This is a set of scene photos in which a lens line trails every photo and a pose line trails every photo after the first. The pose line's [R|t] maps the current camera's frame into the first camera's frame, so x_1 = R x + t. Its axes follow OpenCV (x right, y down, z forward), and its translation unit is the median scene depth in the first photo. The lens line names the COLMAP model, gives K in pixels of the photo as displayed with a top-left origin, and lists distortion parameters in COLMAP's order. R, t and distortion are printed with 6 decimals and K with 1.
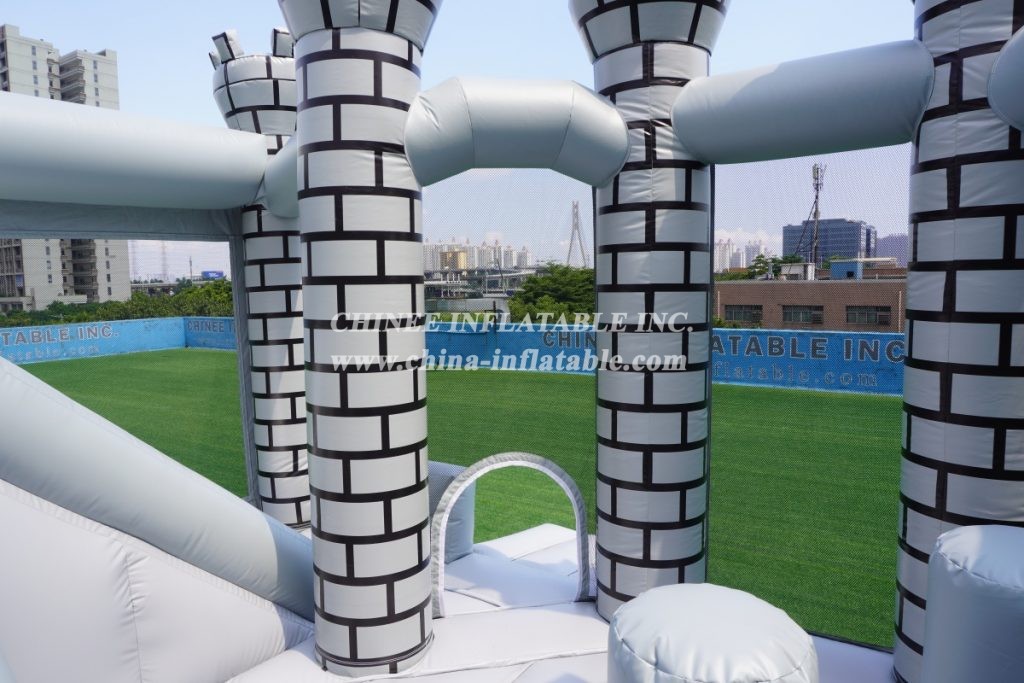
lens RADIAL K [[705.9, 0, 493.8], [0, 705.9, 341.2], [0, 0, 1]] dist [-0.048832, 0.001697]
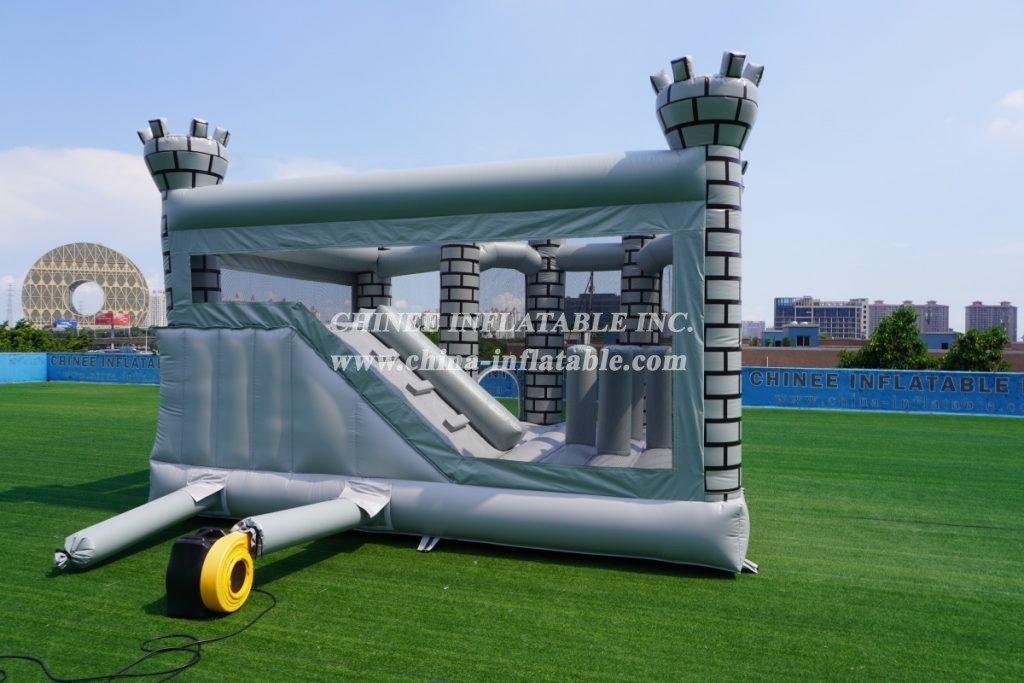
lens RADIAL K [[710.5, 0, 512.0], [0, 710.5, 341.5], [0, 0, 1]] dist [-0.088066, 0.000511]
pose [[0.948652, 0.033471, 0.314547, -0.934024], [-0.005416, 0.995959, -0.089646, 0.358251], [-0.316276, 0.083339, 0.944999, -1.962216]]
